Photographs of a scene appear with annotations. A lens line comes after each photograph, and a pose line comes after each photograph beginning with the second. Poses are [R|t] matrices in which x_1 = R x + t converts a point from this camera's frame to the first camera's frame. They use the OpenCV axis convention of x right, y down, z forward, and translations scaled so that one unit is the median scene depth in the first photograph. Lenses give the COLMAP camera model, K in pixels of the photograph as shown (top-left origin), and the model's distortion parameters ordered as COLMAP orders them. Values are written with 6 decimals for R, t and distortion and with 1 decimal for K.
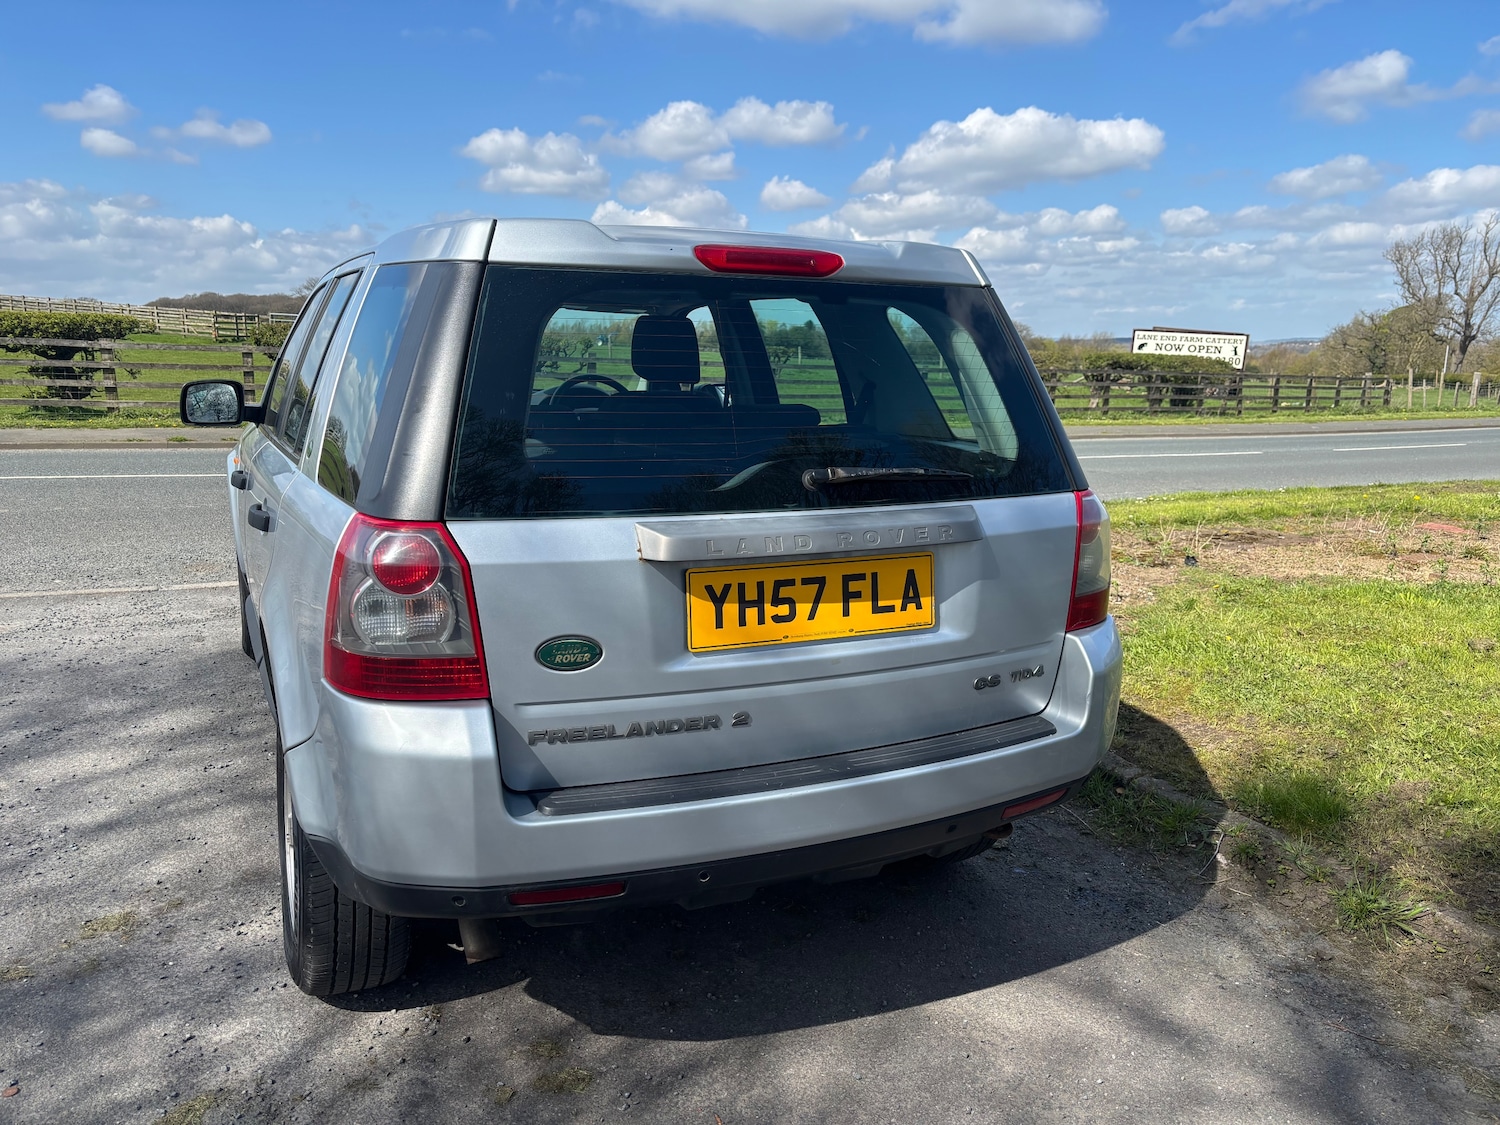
lens RADIAL K [[1136.0, 0, 757.1], [0, 1136.0, 553.4], [0, 0, 1]] dist [0.041556, -0.041040]
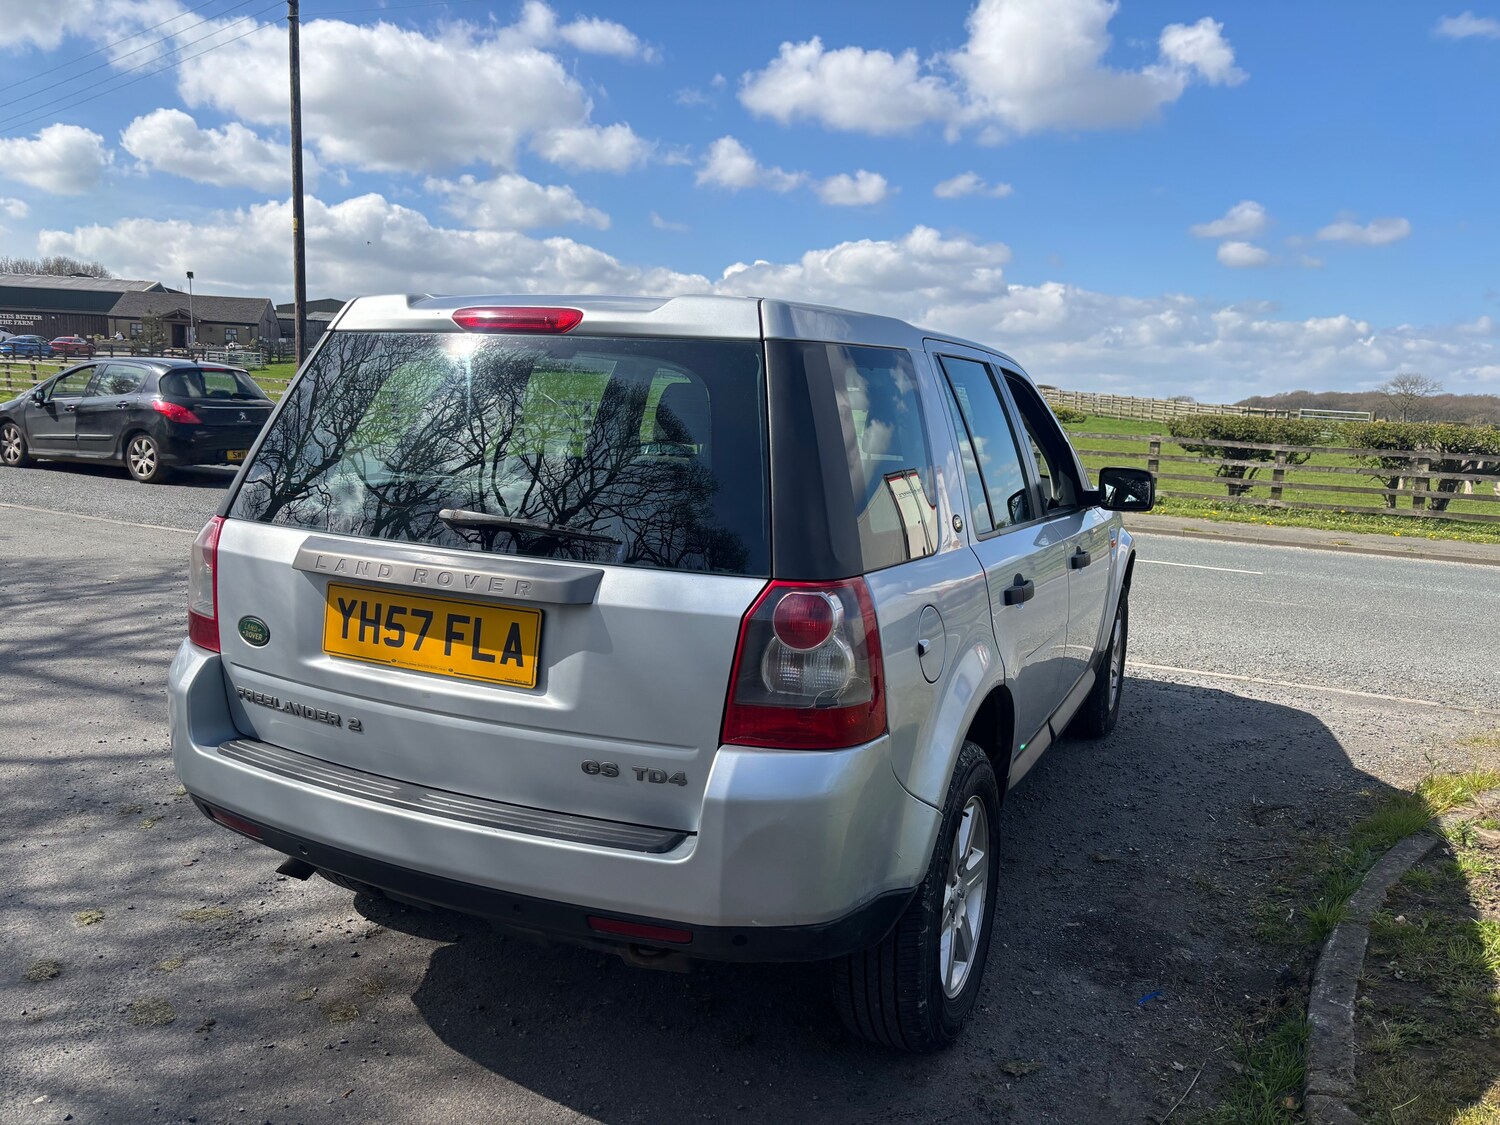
lens RADIAL K [[1136.0, 0, 737.1], [0, 1136.0, 563.6], [0, 0, 1]] dist [0.042850, -0.037068]
pose [[0.629382, 0.114044, -0.768682, 0.947910], [-0.170920, 0.985265, 0.006231, -0.070794], [0.758066, 0.127462, 0.639601, 0.495957]]
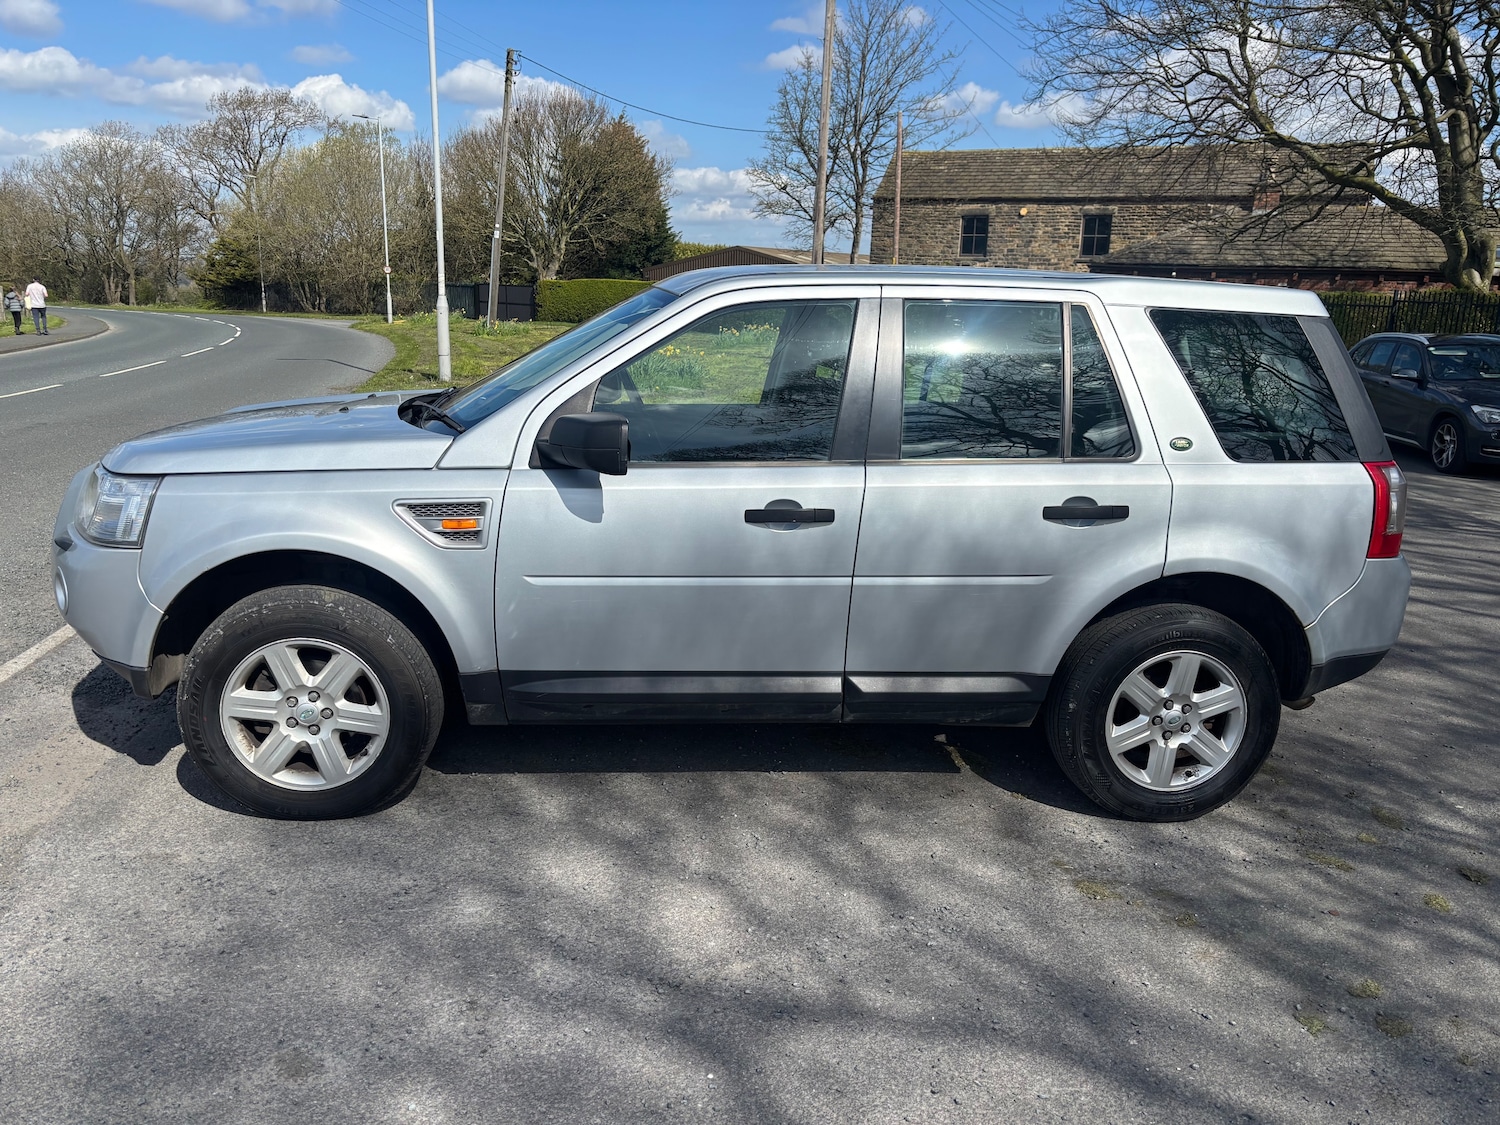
lens RADIAL K [[1128.6, 0, 750.2], [0, 1128.6, 566.2], [0, 0, 1]] dist [0.042779, -0.043118]
pose [[0.331609, -0.235479, 0.913556, -2.003448], [0.150728, 0.969134, 0.195092, -0.318556], [-0.931298, 0.073004, 0.356867, 1.095903]]
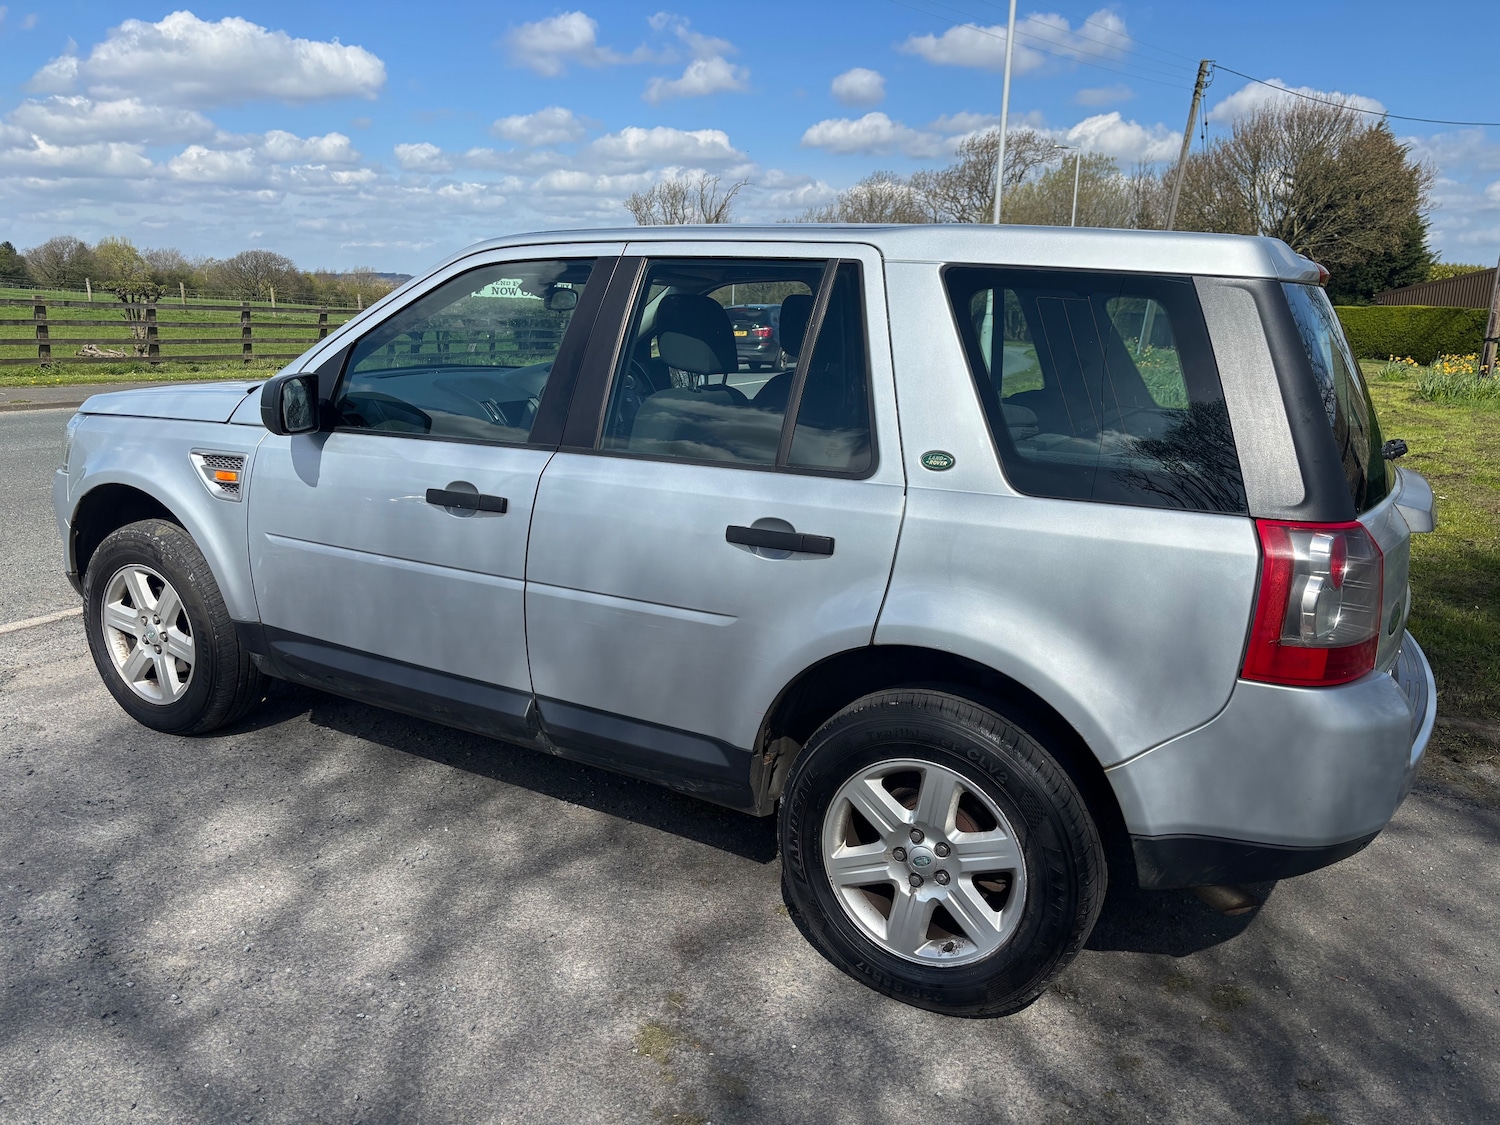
lens RADIAL K [[1127.3, 0, 750.0], [0, 1127.3, 562.5], [0, 0, 1]] dist [0.036055, -0.039355]
pose [[0.815943, -0.128483, 0.563675, -1.144509], [0.092367, 0.991440, 0.092282, -0.117209], [-0.570706, -0.023232, 0.820826, 0.352720]]
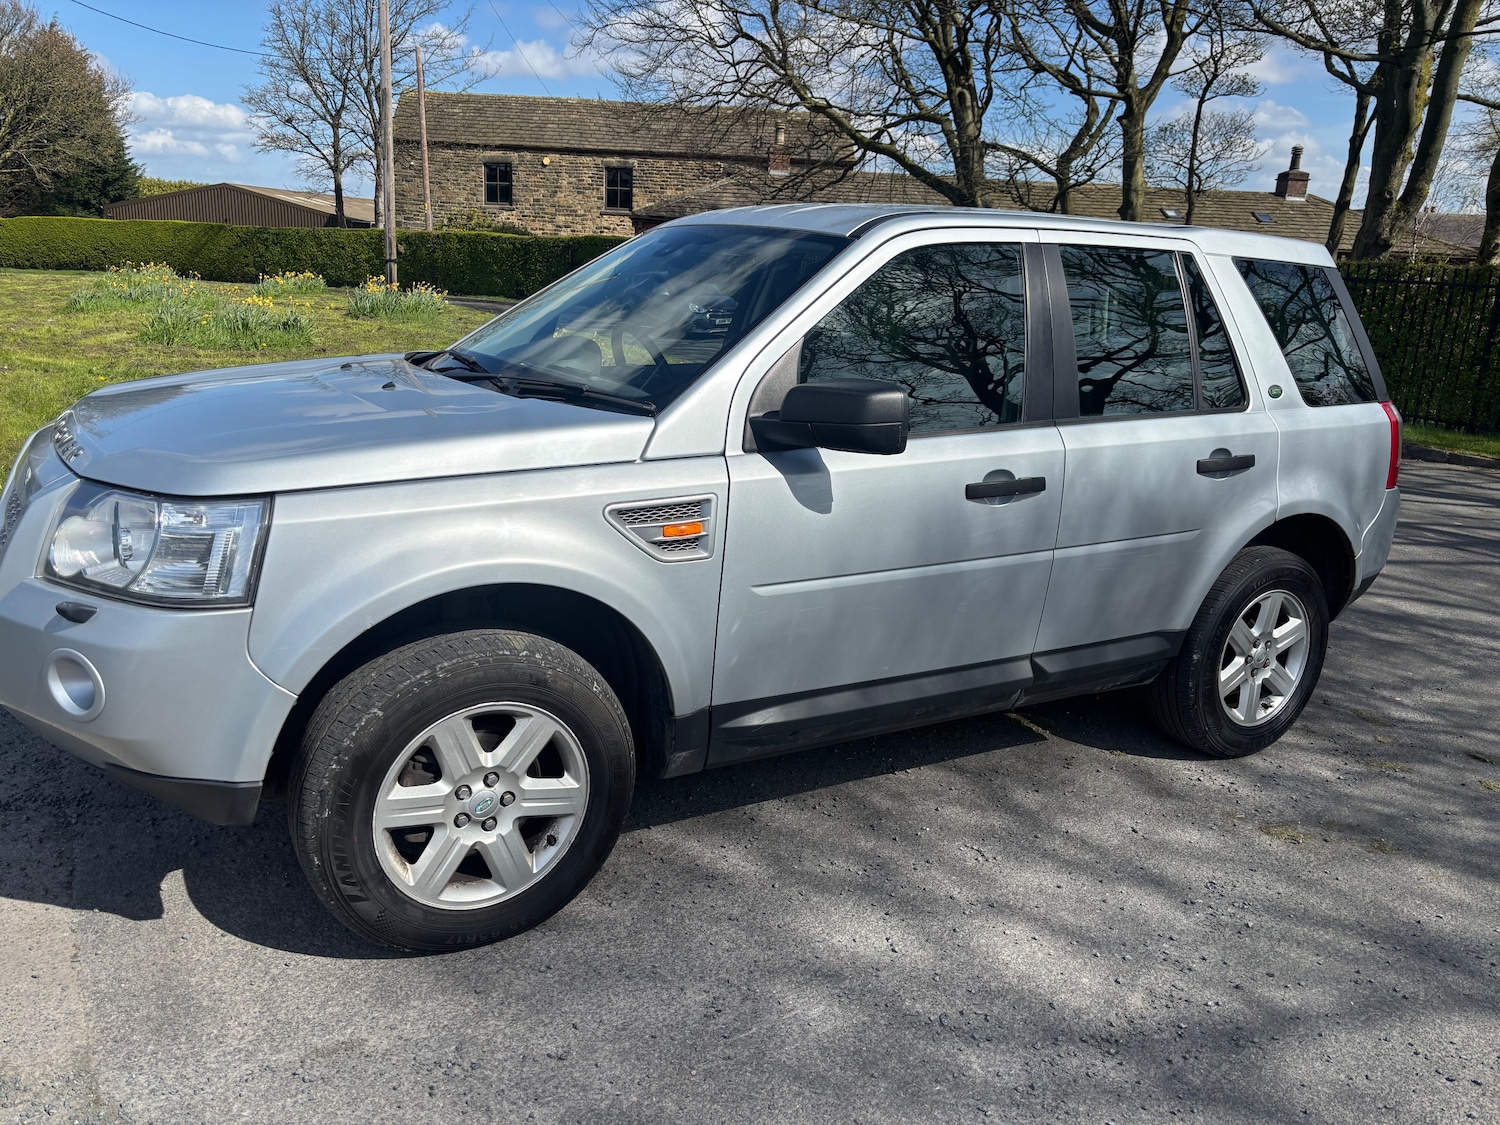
lens RADIAL K [[1127.3, 0, 750.0], [0, 1127.3, 562.5], [0, 0, 1]] dist [0.036055, -0.039355]
pose [[-0.088894, -0.282608, 0.955108, -1.884912], [0.137068, 0.946310, 0.292762, -0.425367], [-0.986565, 0.156940, -0.045384, 1.893748]]
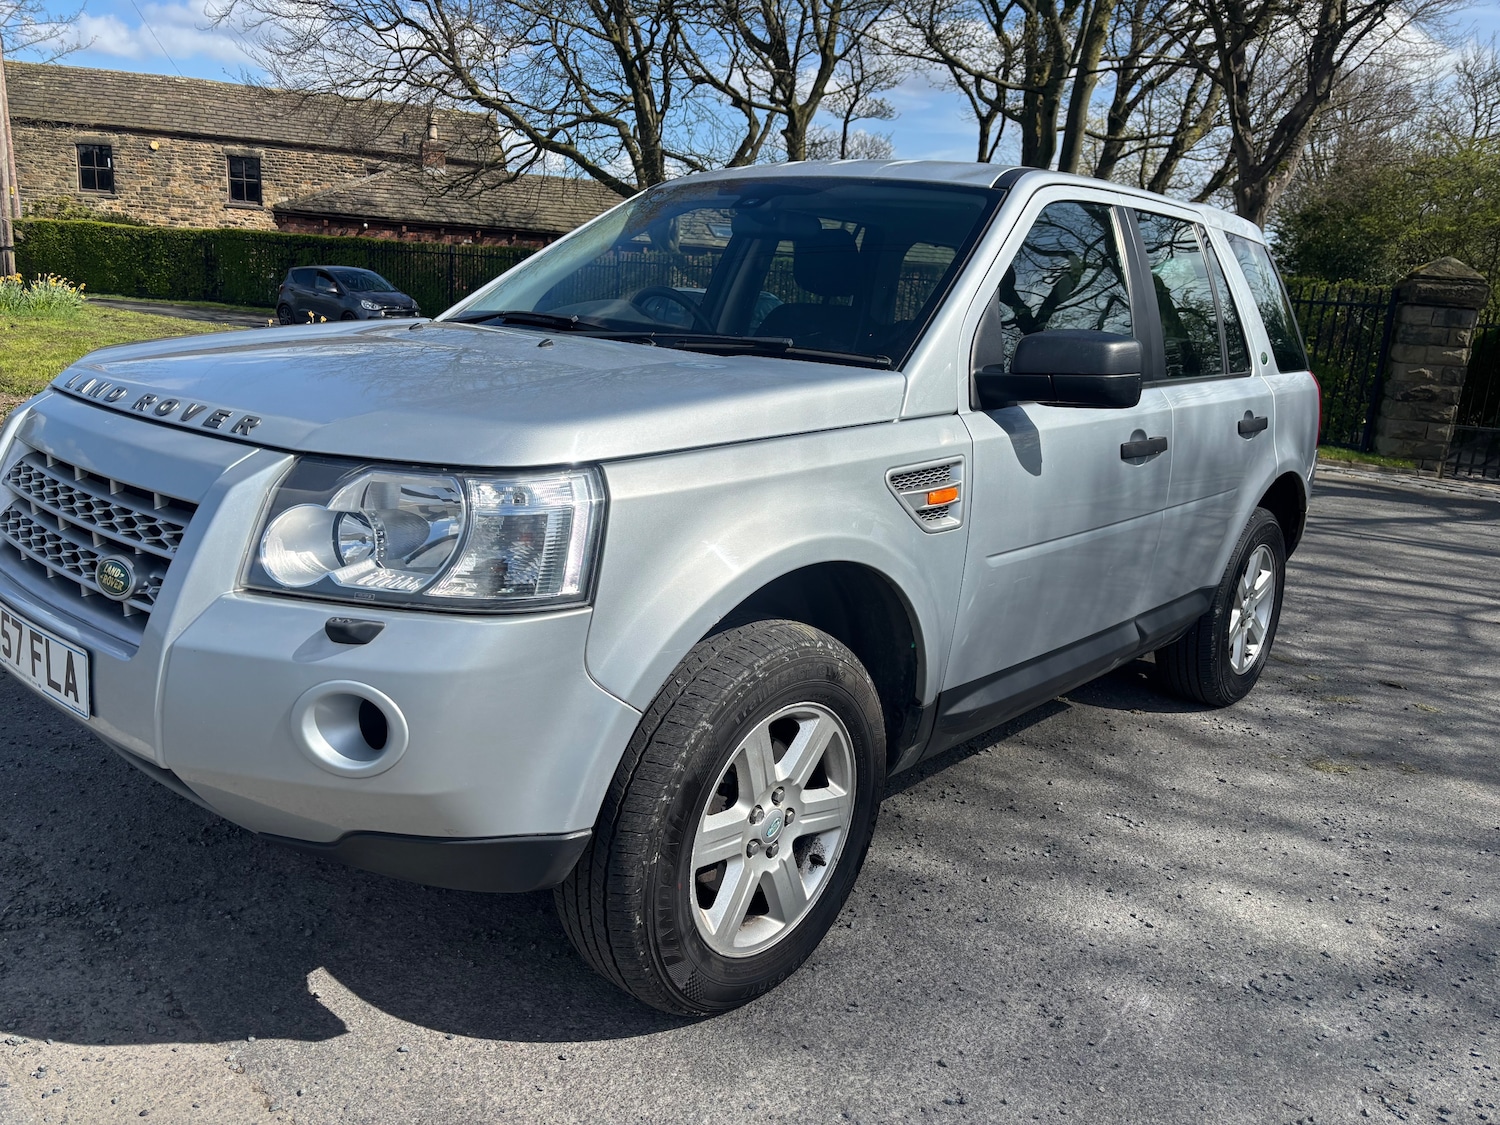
lens RADIAL K [[1124.9, 0, 747.3], [0, 1124.9, 561.6], [0, 0, 1]] dist [0.042814, -0.045507]
pose [[-0.387386, -0.261327, 0.884104, -1.653878], [0.101311, 0.941109, 0.322568, -0.425371], [-0.916334, 0.214527, -0.338097, 2.388154]]
